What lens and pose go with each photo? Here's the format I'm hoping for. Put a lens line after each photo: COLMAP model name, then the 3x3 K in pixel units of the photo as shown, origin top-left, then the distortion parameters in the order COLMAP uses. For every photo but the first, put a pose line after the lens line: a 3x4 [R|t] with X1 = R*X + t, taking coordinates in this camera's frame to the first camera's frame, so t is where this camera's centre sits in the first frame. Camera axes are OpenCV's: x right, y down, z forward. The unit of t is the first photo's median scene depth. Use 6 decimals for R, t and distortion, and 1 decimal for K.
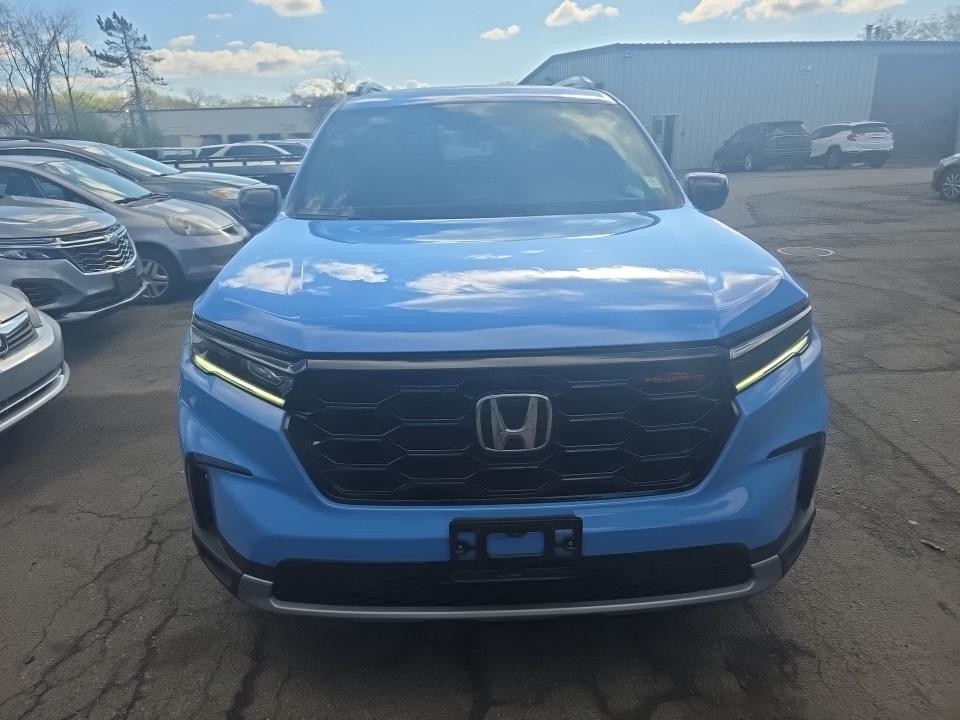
lens RADIAL K [[648.1, 0, 489.7], [0, 648.1, 357.3], [0, 0, 1]] dist [0.045010, -0.044504]
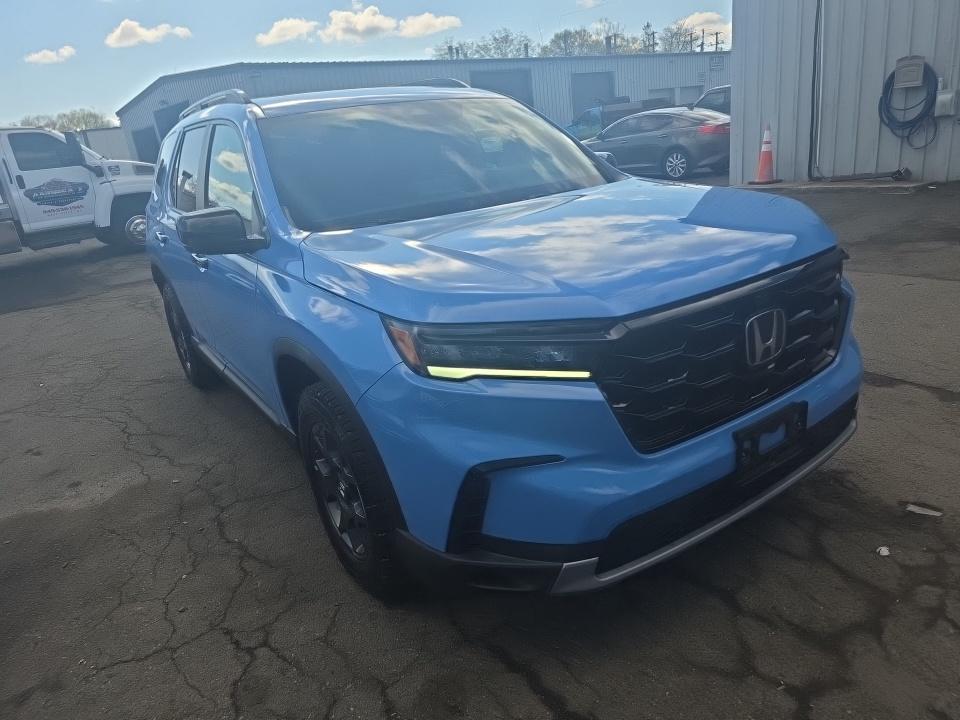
lens RADIAL K [[648.1, 0, 489.7], [0, 648.1, 357.3], [0, 0, 1]] dist [0.045010, -0.044504]
pose [[0.829494, -0.239985, 0.504328, -0.101992], [0.254183, 0.966256, 0.041725, -0.004322], [-0.497323, 0.093581, 0.862504, 0.020839]]
